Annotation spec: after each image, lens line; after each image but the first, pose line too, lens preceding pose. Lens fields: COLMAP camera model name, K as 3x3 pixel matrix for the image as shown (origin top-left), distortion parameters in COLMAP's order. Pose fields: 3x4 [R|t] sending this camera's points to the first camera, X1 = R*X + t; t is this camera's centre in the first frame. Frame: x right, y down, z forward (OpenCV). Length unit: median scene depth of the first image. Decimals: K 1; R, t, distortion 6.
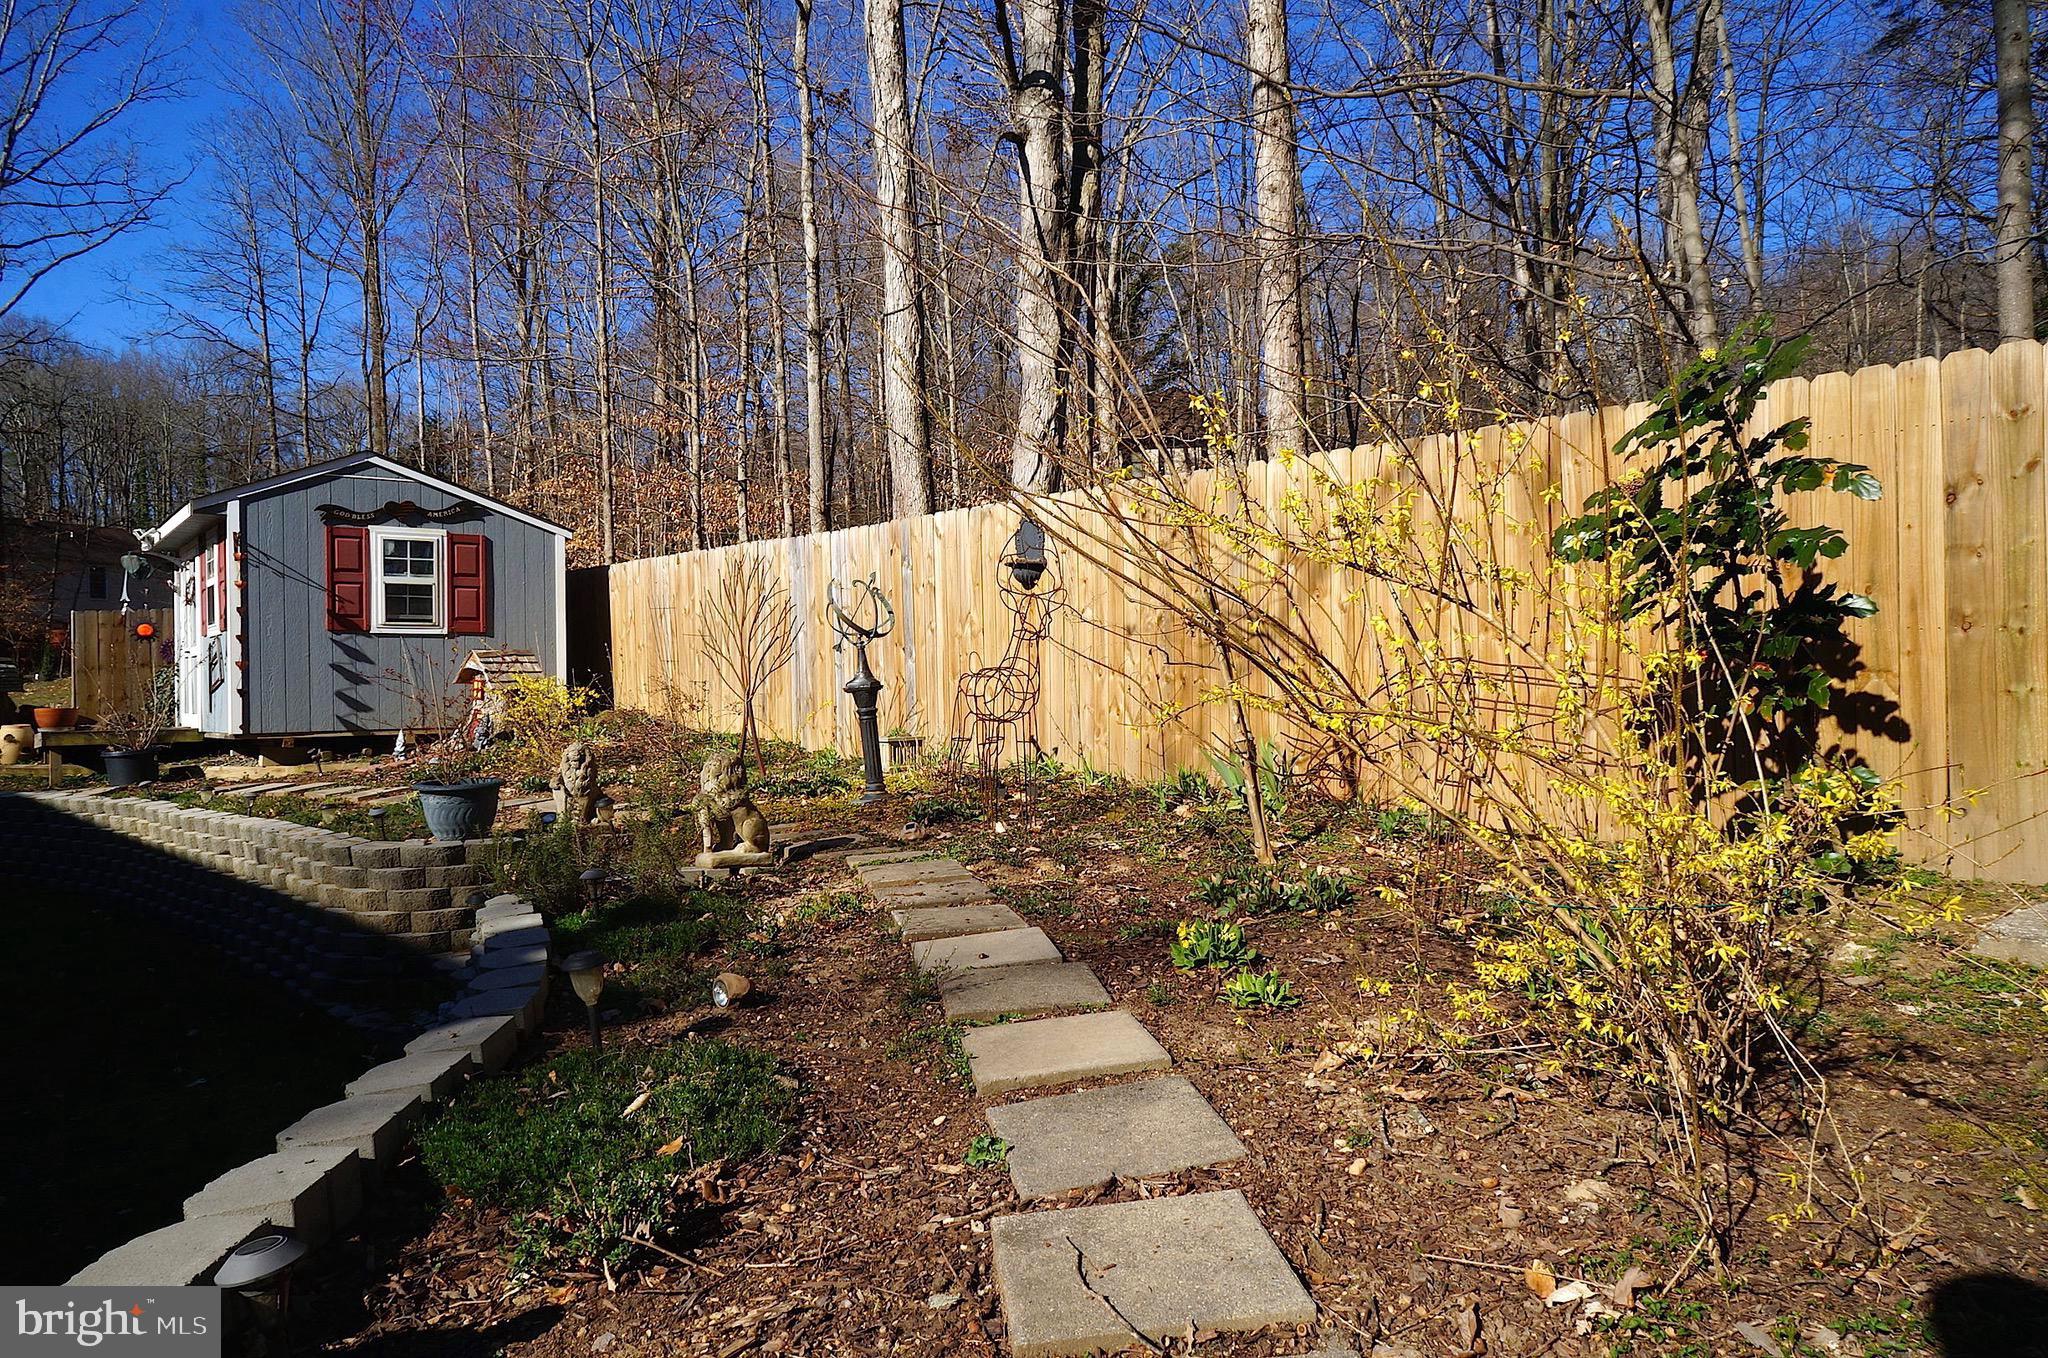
lens RADIAL K [[1382.4, 0, 1024.0], [0, 1382.4, 679.0], [0, 0, 1]] dist [-0.069881, 0.095142]
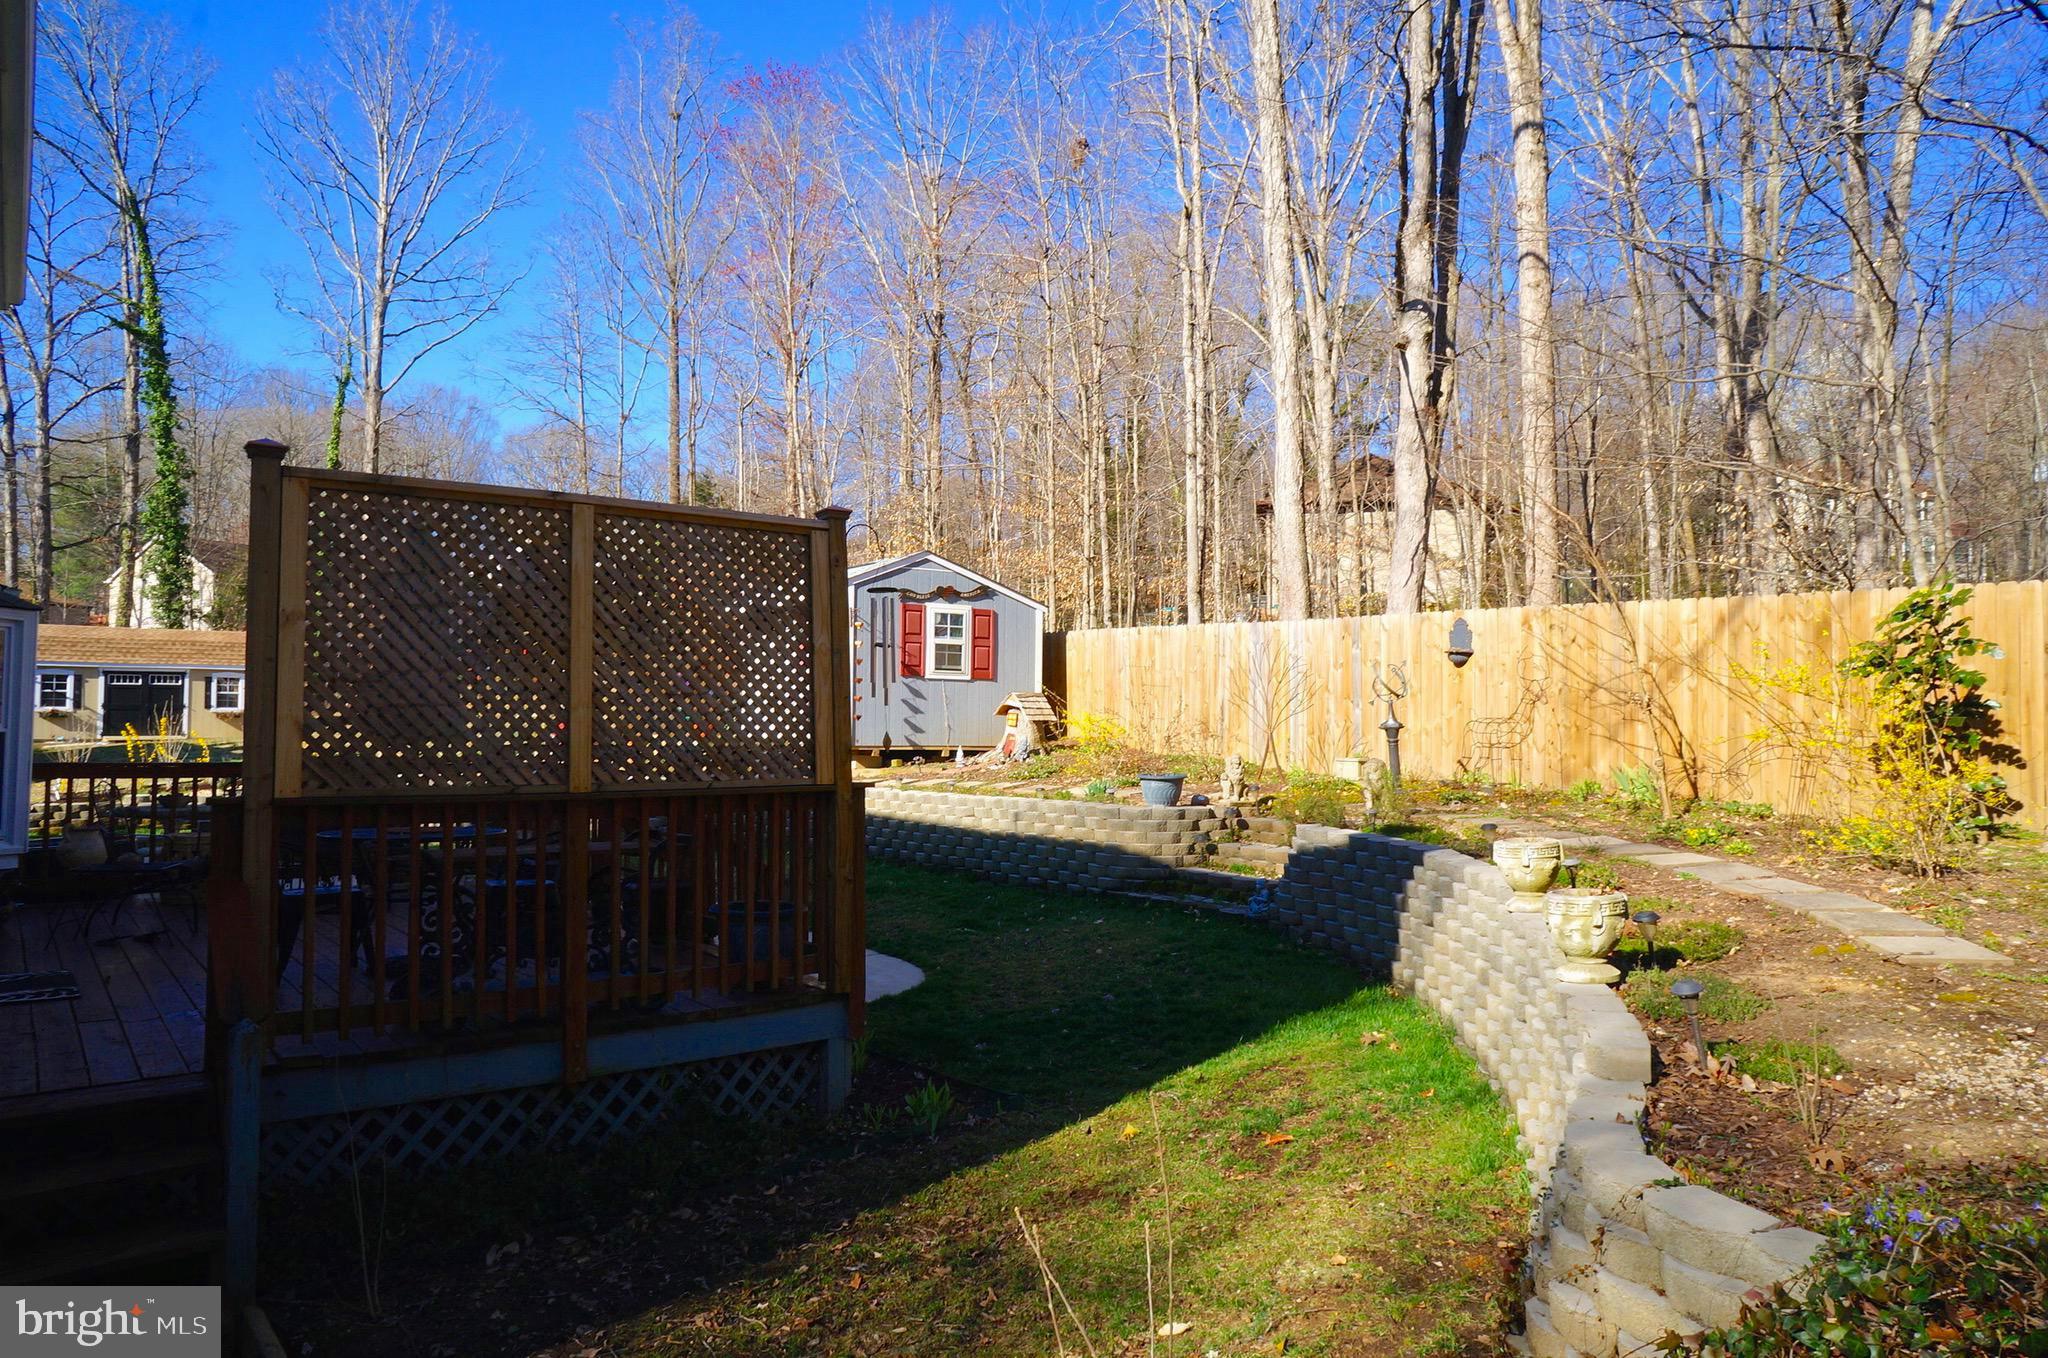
lens RADIAL K [[1381.3, 0, 1024.0], [0, 1381.3, 679.0], [0, 0, 1]] dist [-0.077286, 0.101989]
pose [[0.994942, 0.024461, -0.097423, -0.246271], [-0.027070, 0.999307, -0.025553, 0.001667], [0.096730, 0.028061, 0.994915, -0.449828]]
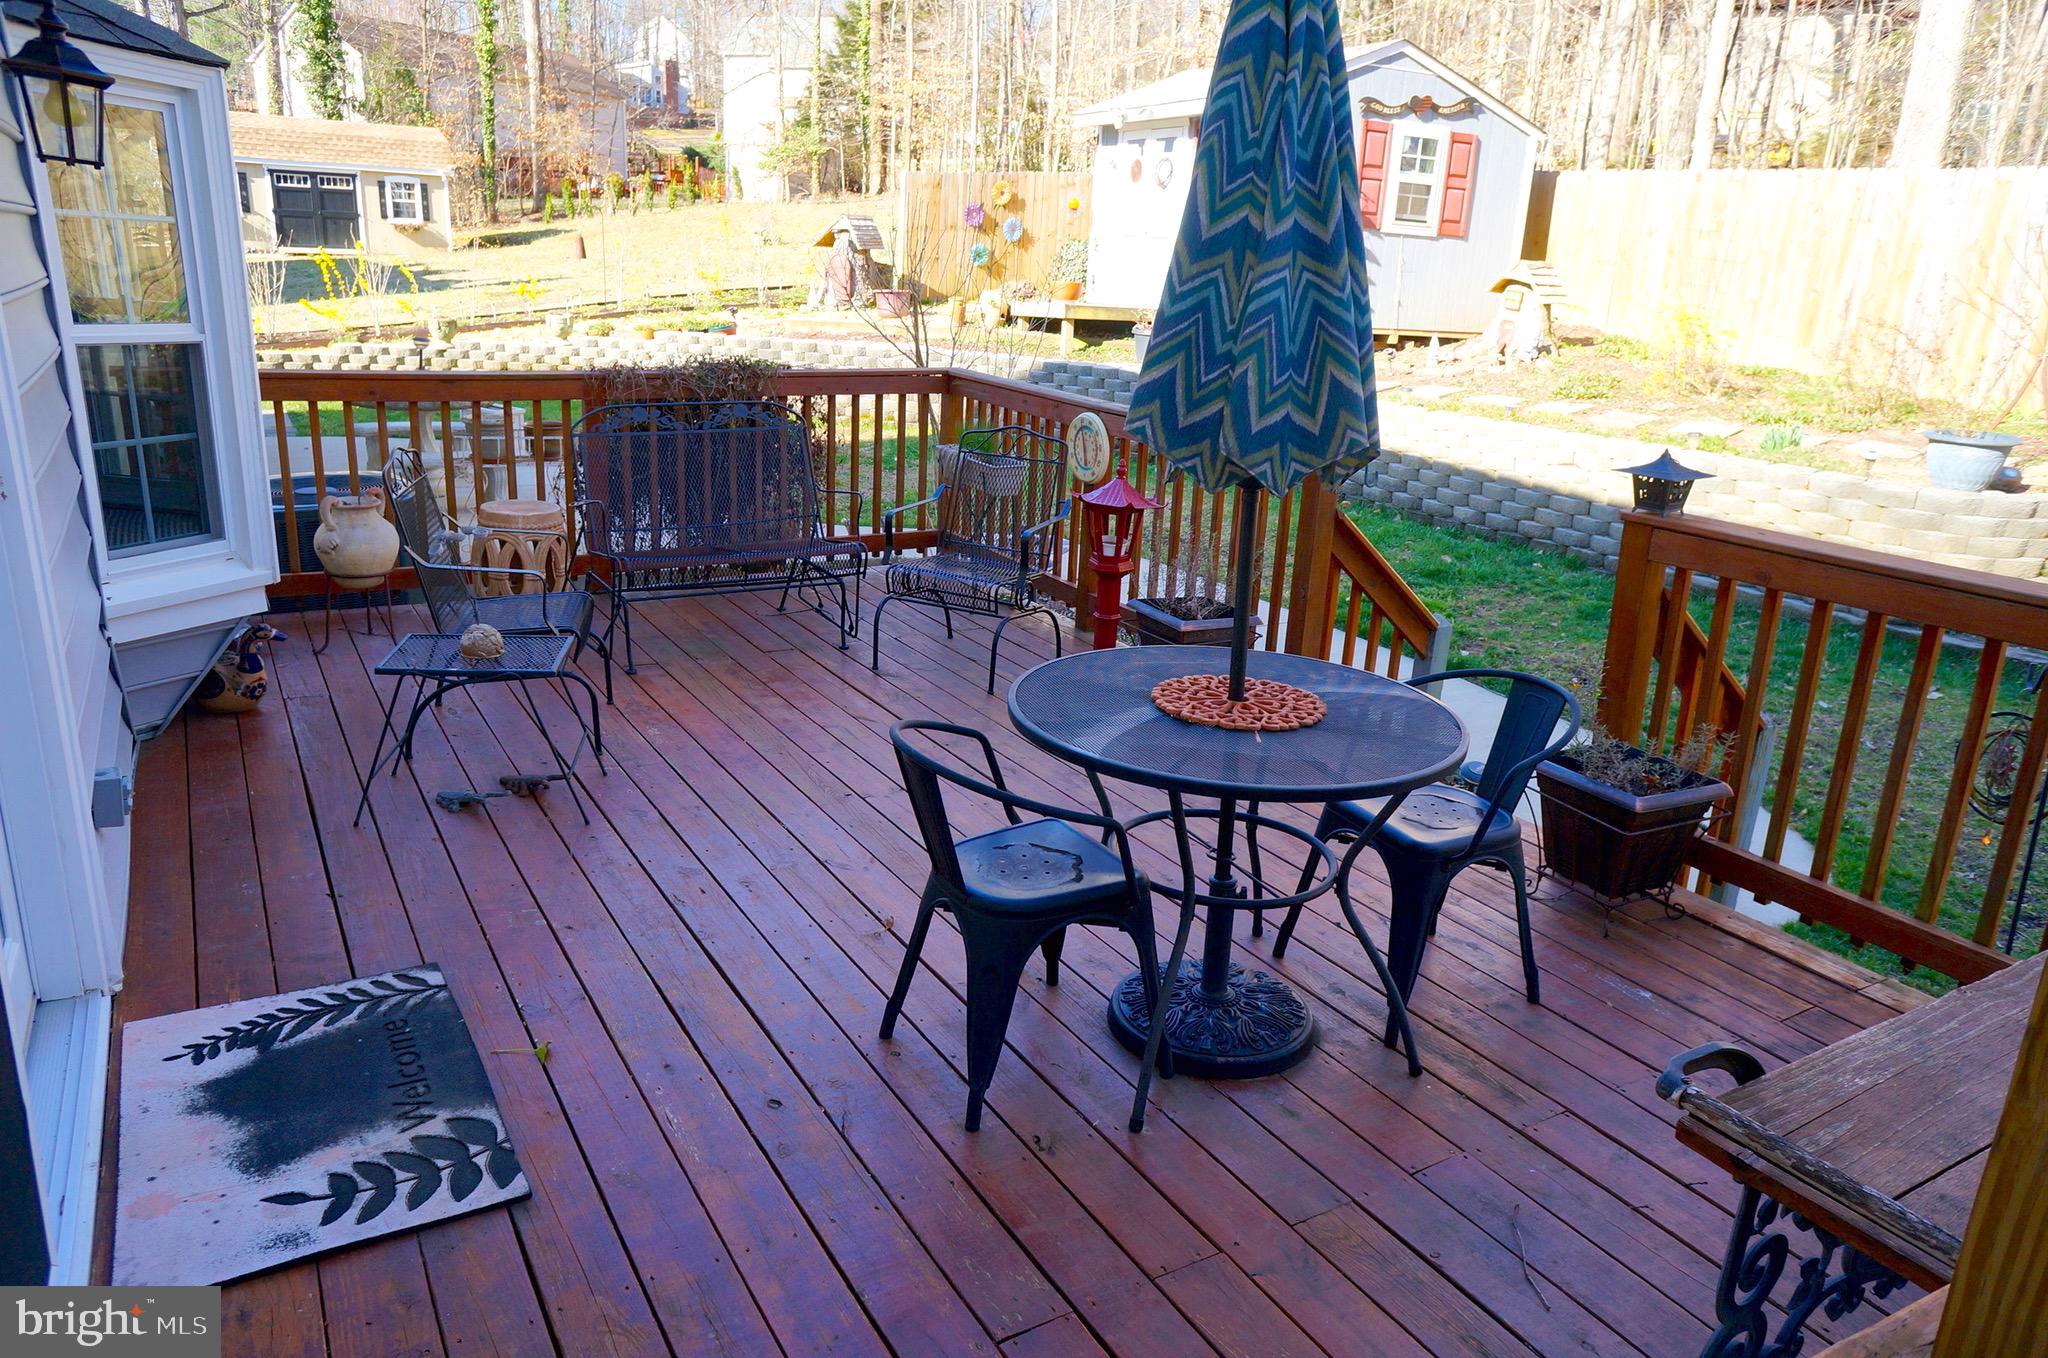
lens RADIAL K [[1382.4, 0, 1024.0], [0, 1382.4, 679.0], [0, 0, 1]] dist [-0.069881, 0.095142]
pose [[0.976816, 0.126506, -0.172703, -0.546199], [-0.068642, 0.949212, 0.307057, -0.012662], [0.202776, -0.288084, 0.935890, -0.120446]]
